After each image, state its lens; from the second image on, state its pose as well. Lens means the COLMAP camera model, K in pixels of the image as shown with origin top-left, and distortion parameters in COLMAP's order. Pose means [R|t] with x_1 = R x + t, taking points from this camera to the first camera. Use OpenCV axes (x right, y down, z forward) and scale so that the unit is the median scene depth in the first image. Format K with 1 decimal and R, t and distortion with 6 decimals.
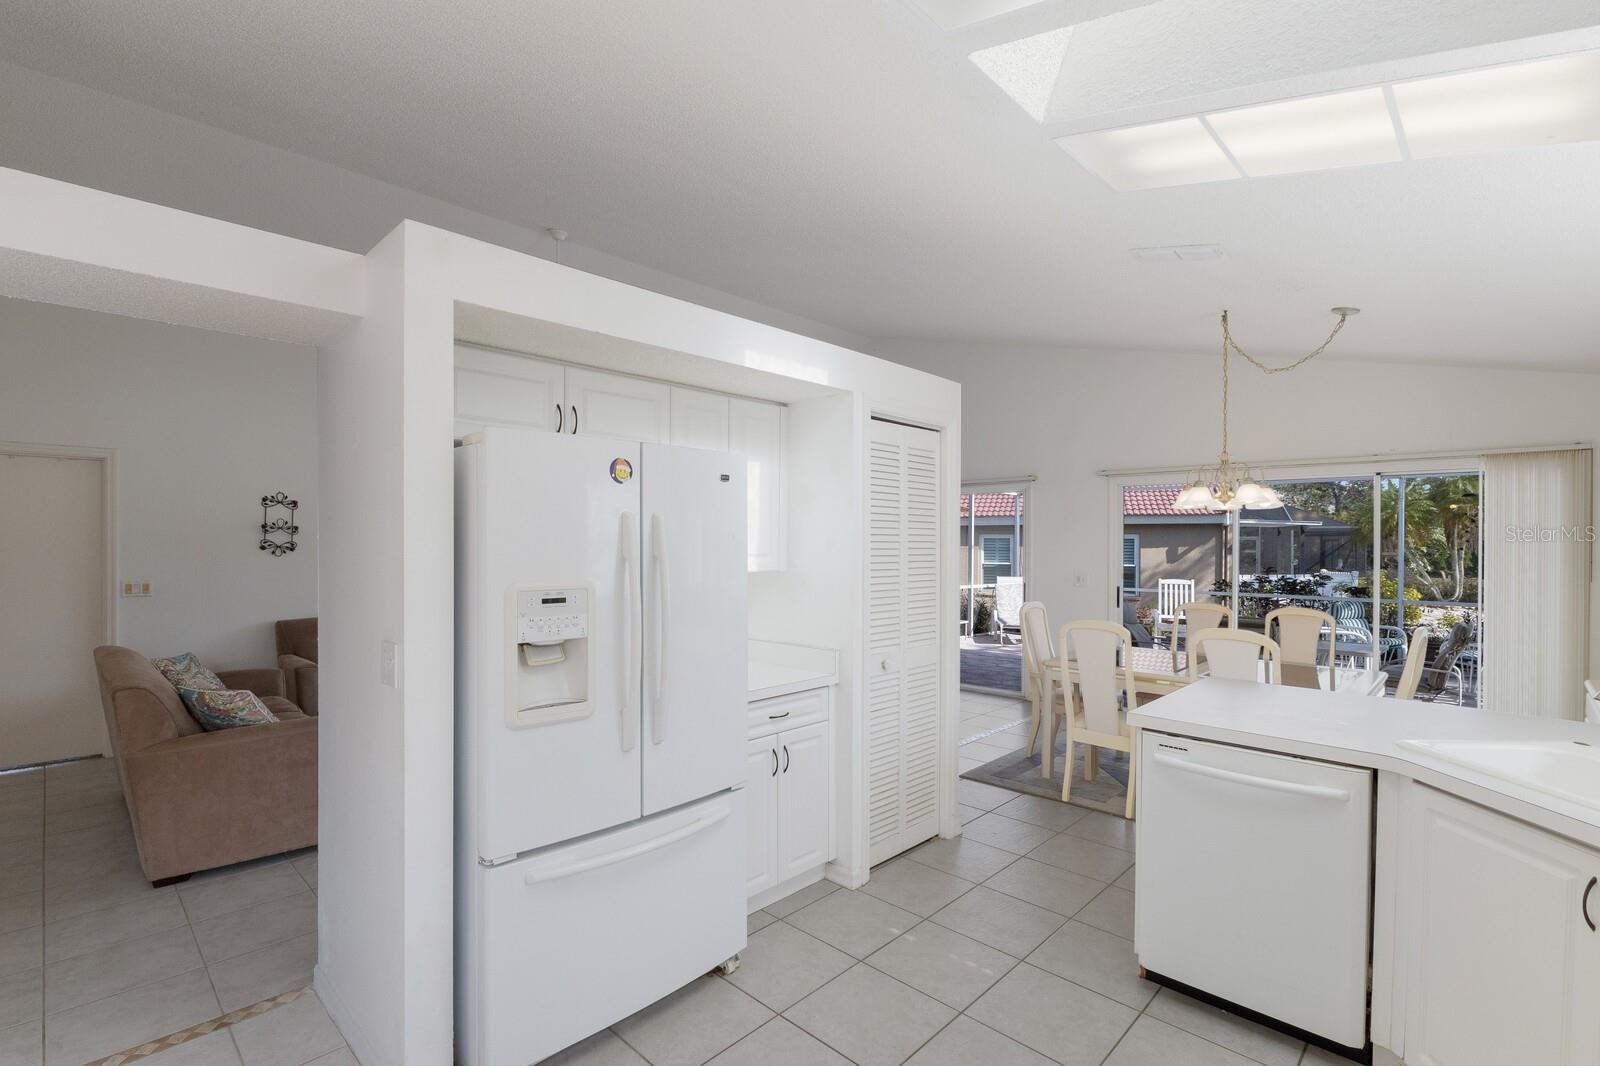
lens RADIAL K [[732.9, 0, 801.7], [0, 732.9, 541.8], [0, 0, 1]] dist [0.003334, -0.000033]
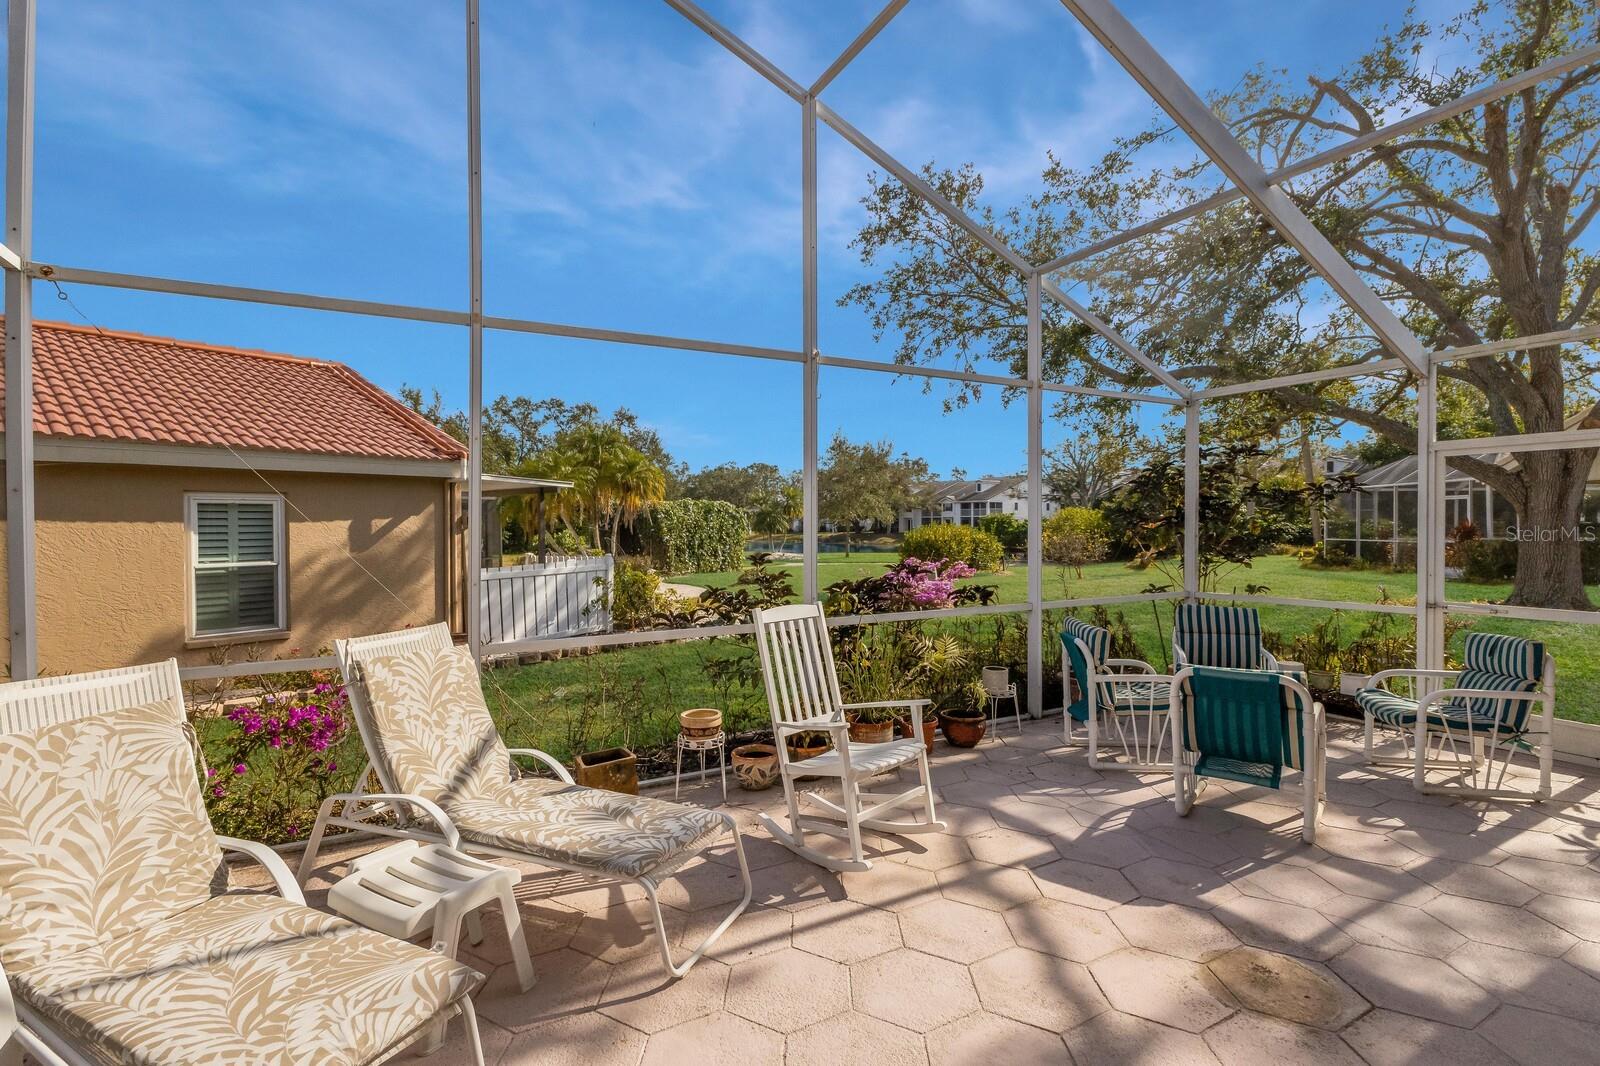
lens RADIAL K [[737.0, 0, 800.0], [0, 737.0, 533.0], [0, 0, 1]] dist [-0.000129, 0.000524]
pose [[0.312042, -0.015517, 0.949942, 0.523691], [0.002126, 0.999876, 0.015635, 0.035430], [-0.950066, -0.002859, 0.312036, 2.354955]]
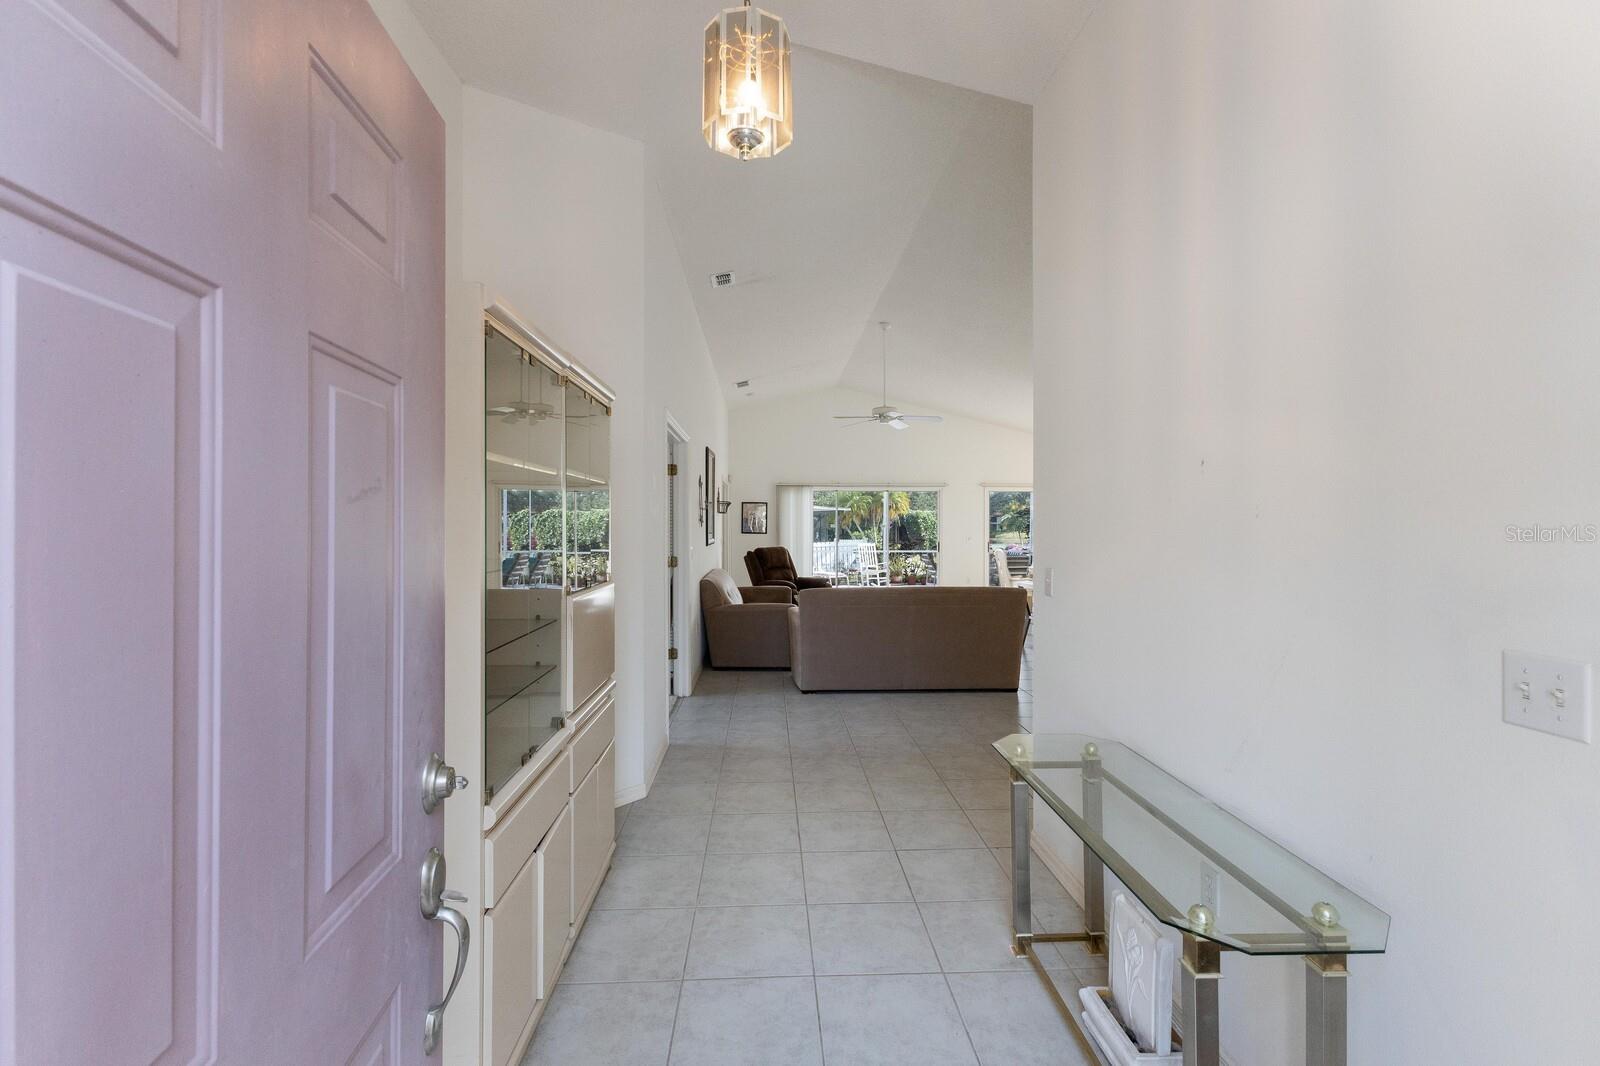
lens RADIAL K [[698.3, 0, 801.2], [0, 698.3, 514.5], [0, 0, 1]] dist [0.002975, -0.000324]
pose [[0.689225, 0.008611, 0.724496, -1.885495], [-0.001401, 0.999943, -0.010552, 0.010750], [-0.724546, 0.006258, 0.689198, 0.092479]]
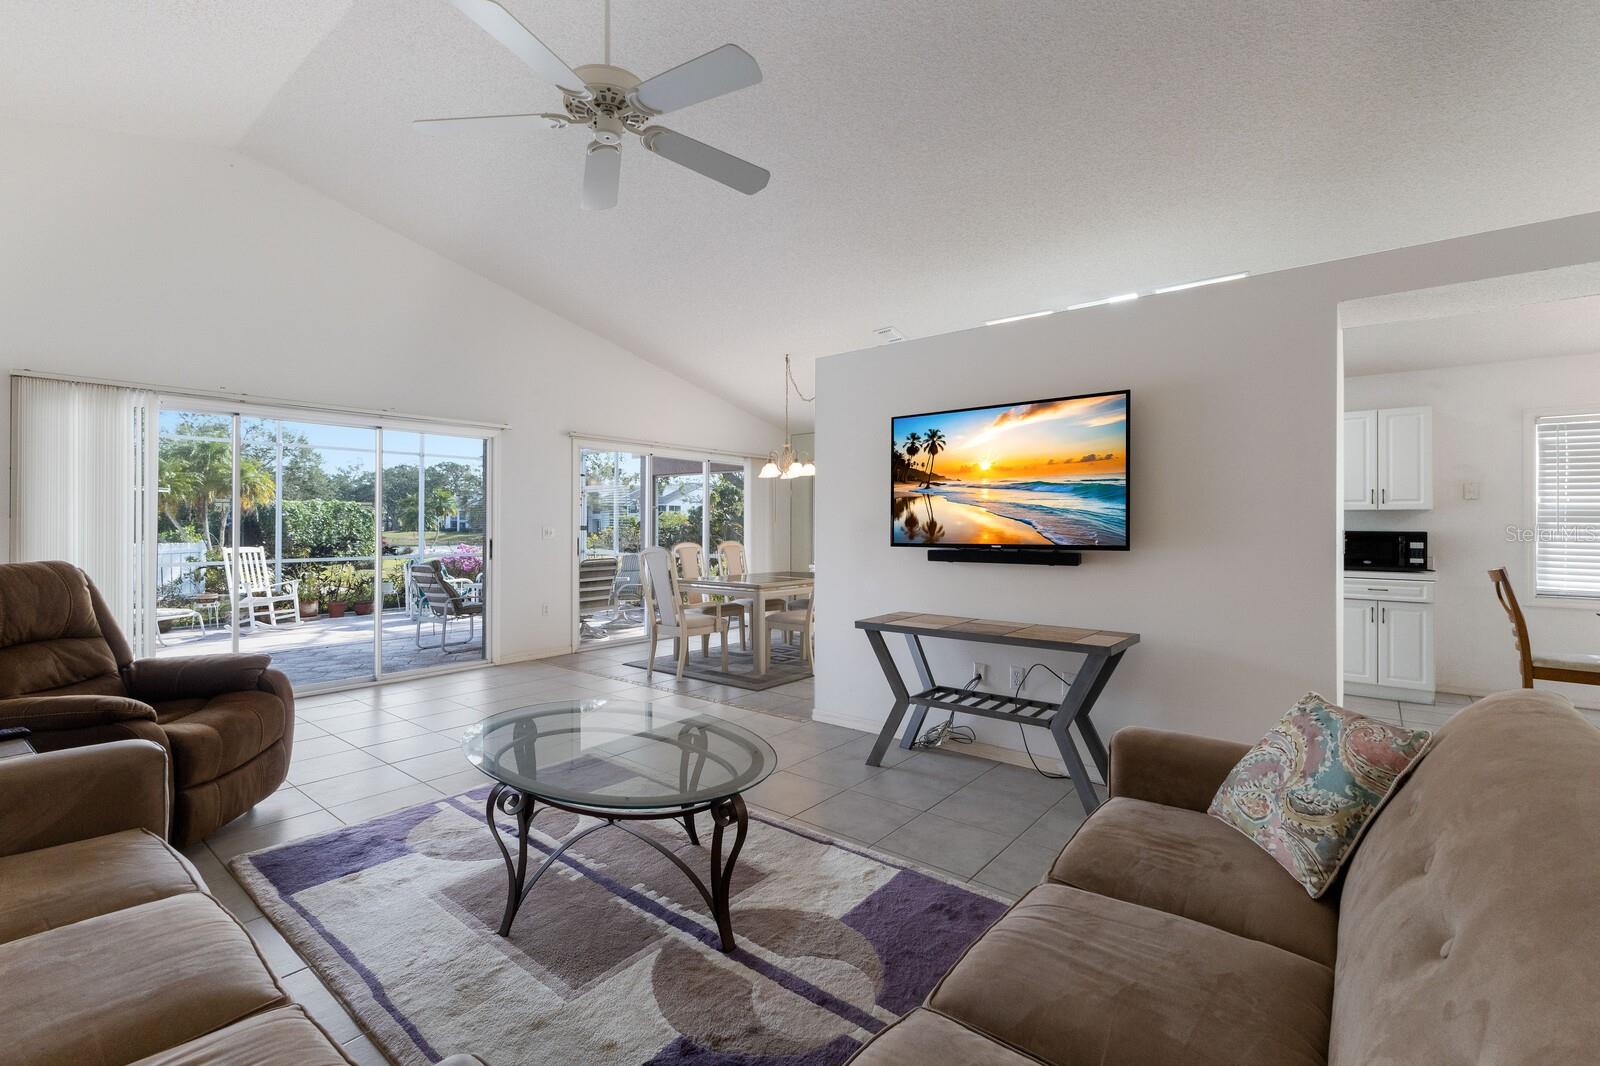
lens RADIAL K [[703.1, 0, 798.0], [0, 703.1, 521.8], [0, 0, 1]] dist [0.002619, -0.000384]
pose [[-0.078078, 0.001987, 0.996945, -0.964766], [-0.003999, 0.999989, -0.002306, 0.054818], [-0.996939, -0.004167, -0.078069, 1.094286]]
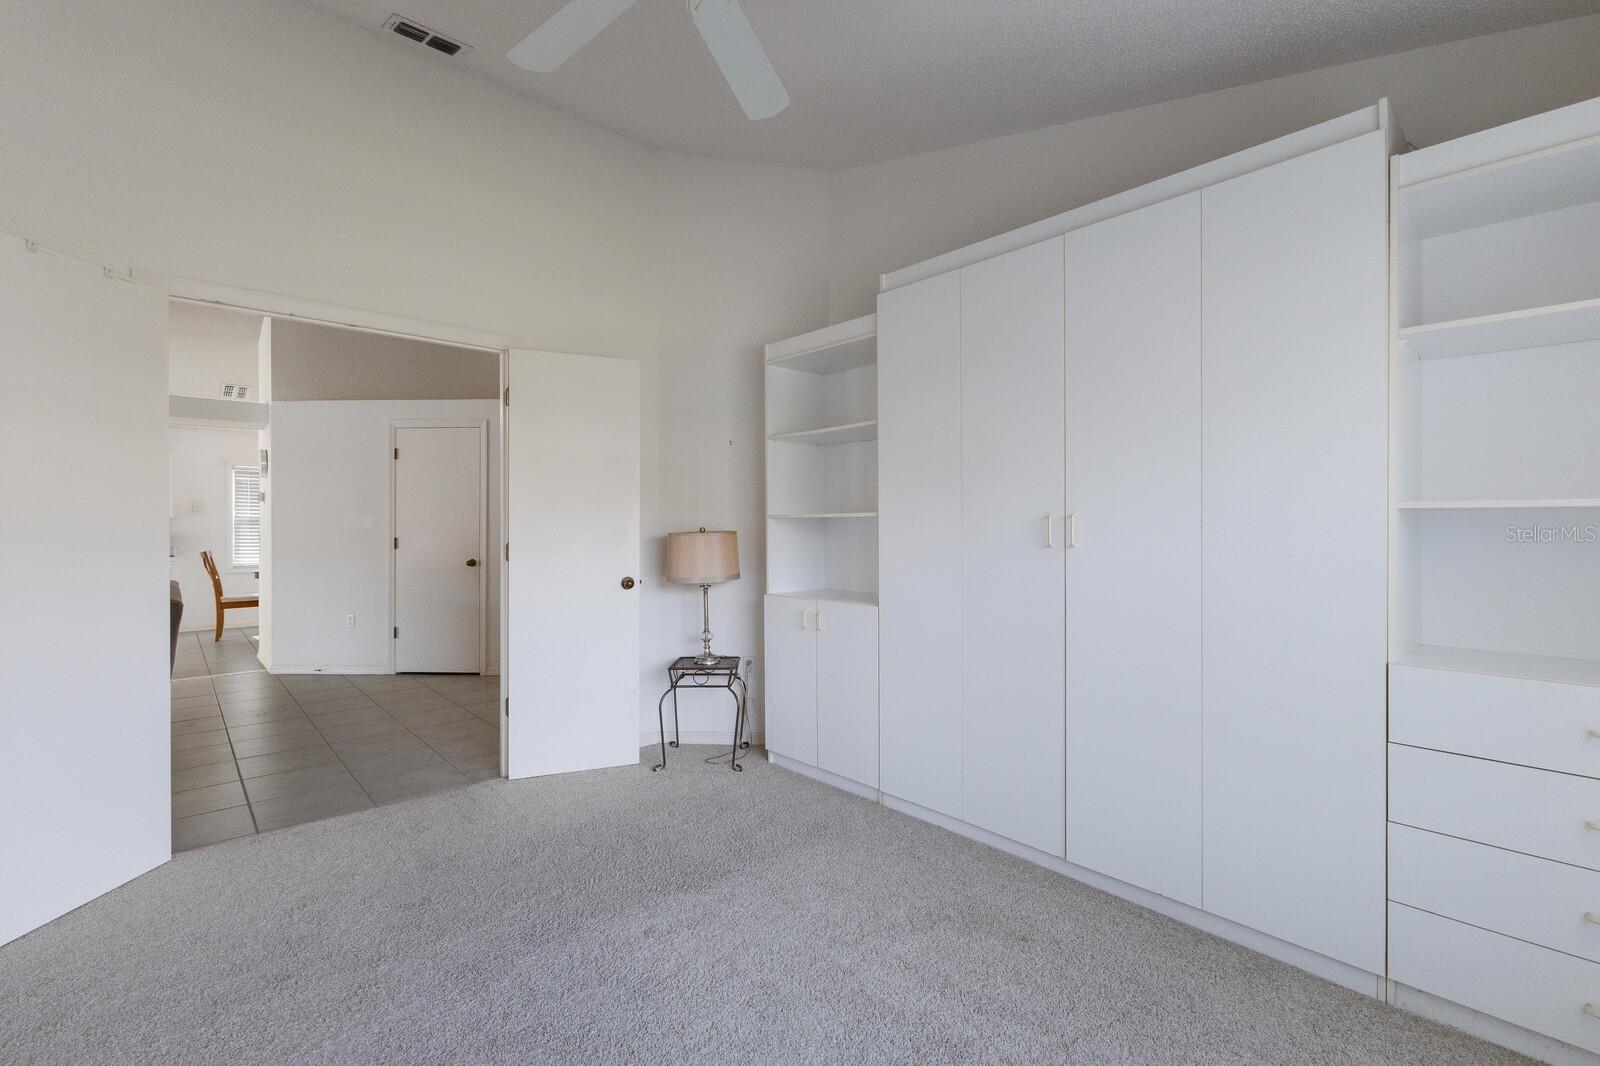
lens RADIAL K [[706.9, 0, 800.0], [0, 706.9, 533.0], [0, 0, 1]] dist [0.005466, -0.001117]
pose [[-0.997069, -0.000269, 0.076504, -1.681530], [0.000152, 0.999985, 0.005499, 0.057989], [-0.076504, 0.005495, -0.997054, 1.699566]]
